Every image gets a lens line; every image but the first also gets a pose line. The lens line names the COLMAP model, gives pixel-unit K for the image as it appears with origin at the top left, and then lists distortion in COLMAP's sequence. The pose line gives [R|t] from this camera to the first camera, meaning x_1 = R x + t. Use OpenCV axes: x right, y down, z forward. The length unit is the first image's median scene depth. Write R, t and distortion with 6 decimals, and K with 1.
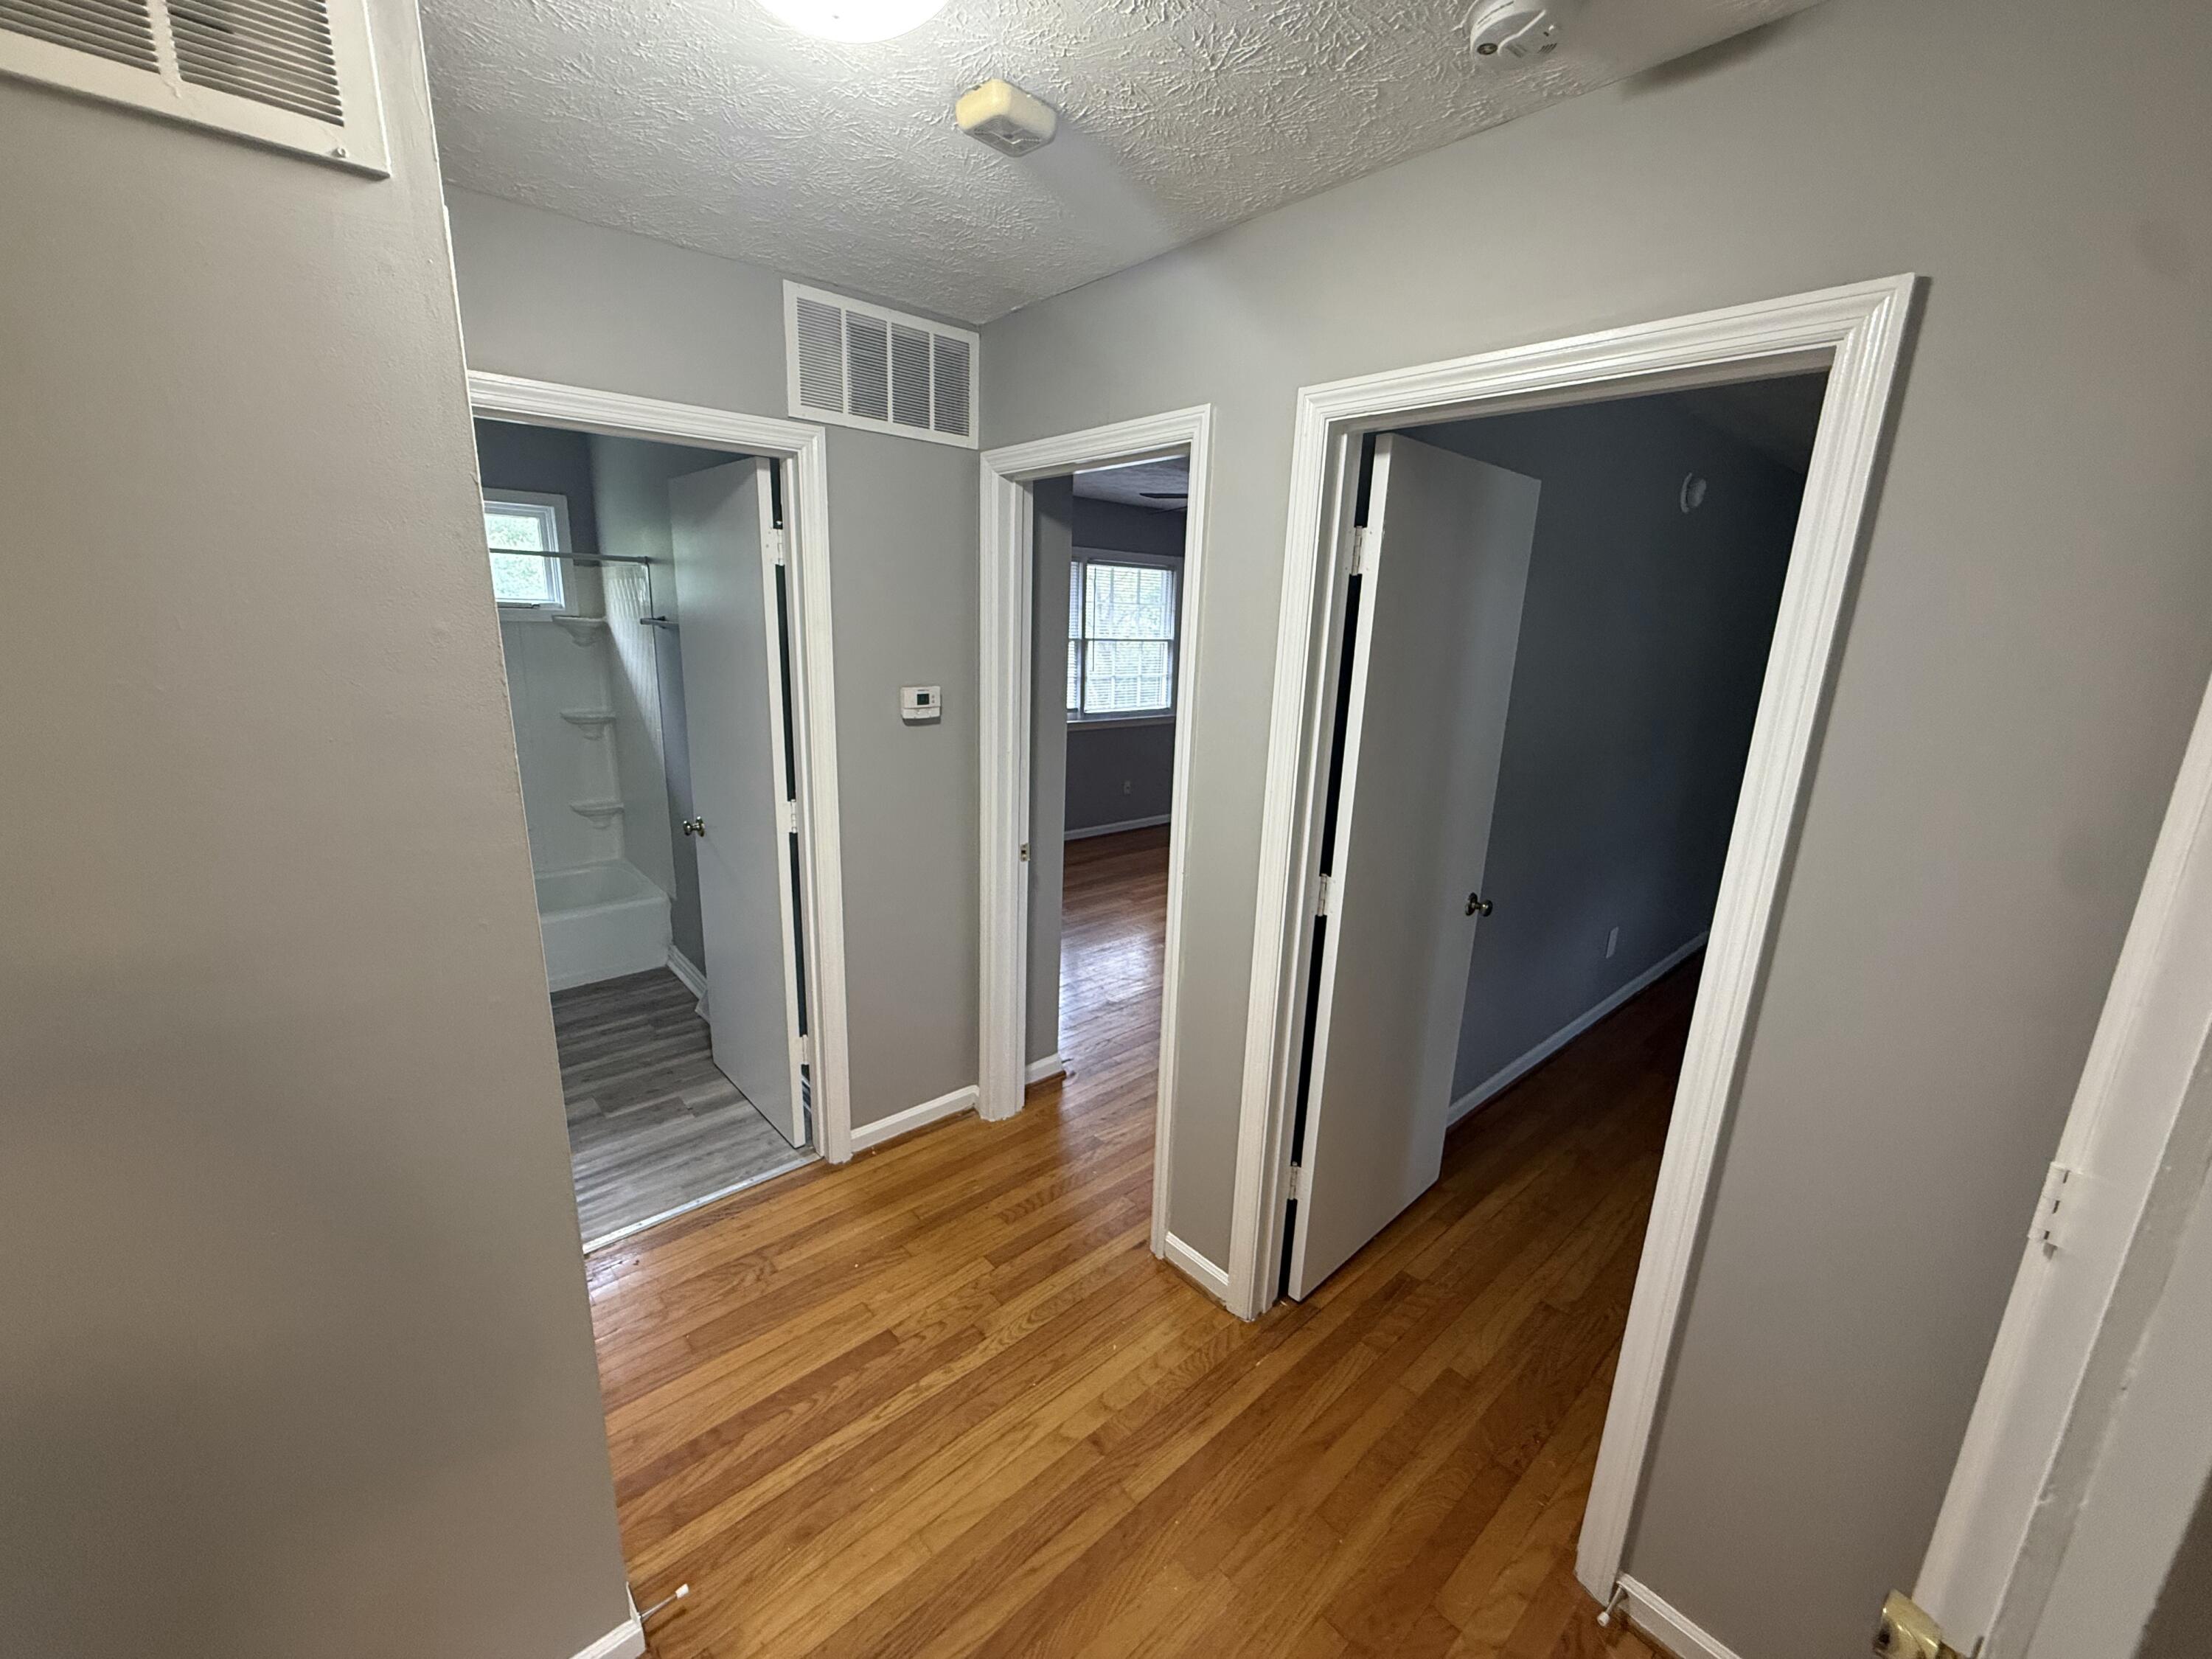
lens RADIAL K [[887.5, 0, 1106.3], [0, 887.5, 826.4], [0, 0, 1]] dist [-0.003229, -0.000184]
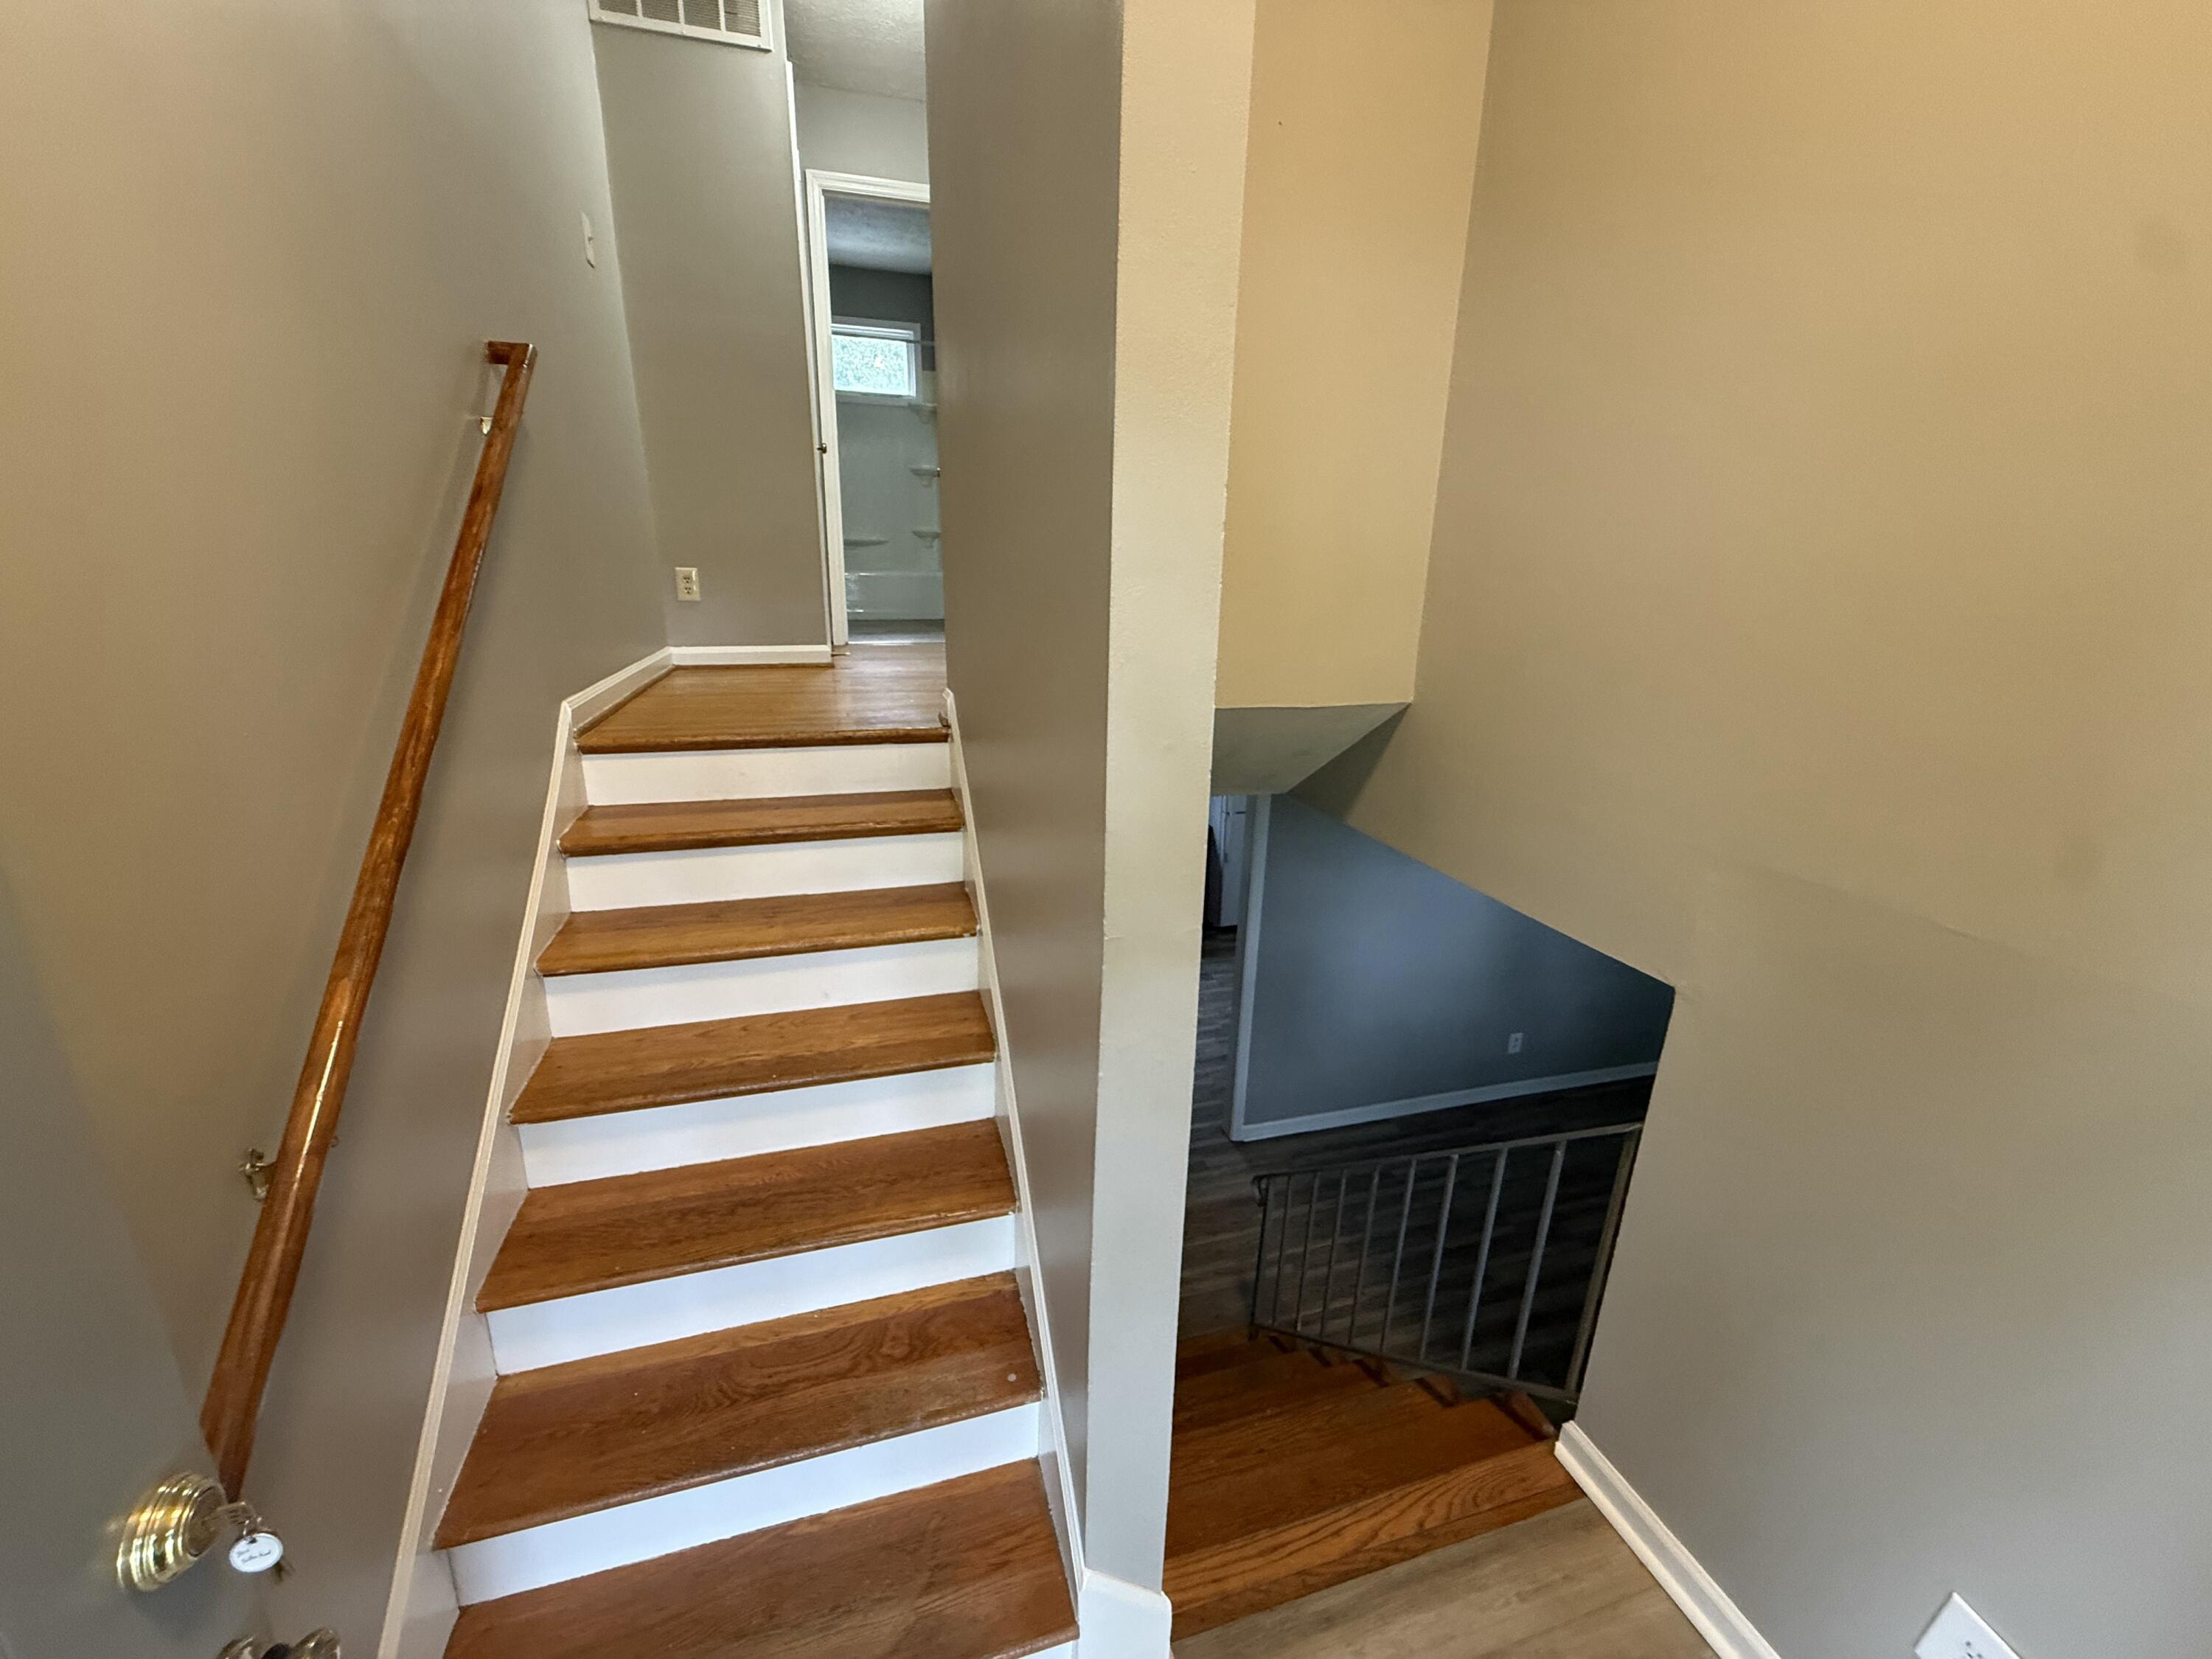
lens RADIAL K [[887.5, 0, 1099.7], [0, 887.5, 837.8], [0, 0, 1]] dist [-0.003229, -0.000184]
pose [[0.905547, 0.105132, -0.411013, 2.076732], [-0.086895, 0.994232, 0.062866, 1.980000], [0.415251, -0.021213, 0.909459, -1.657391]]
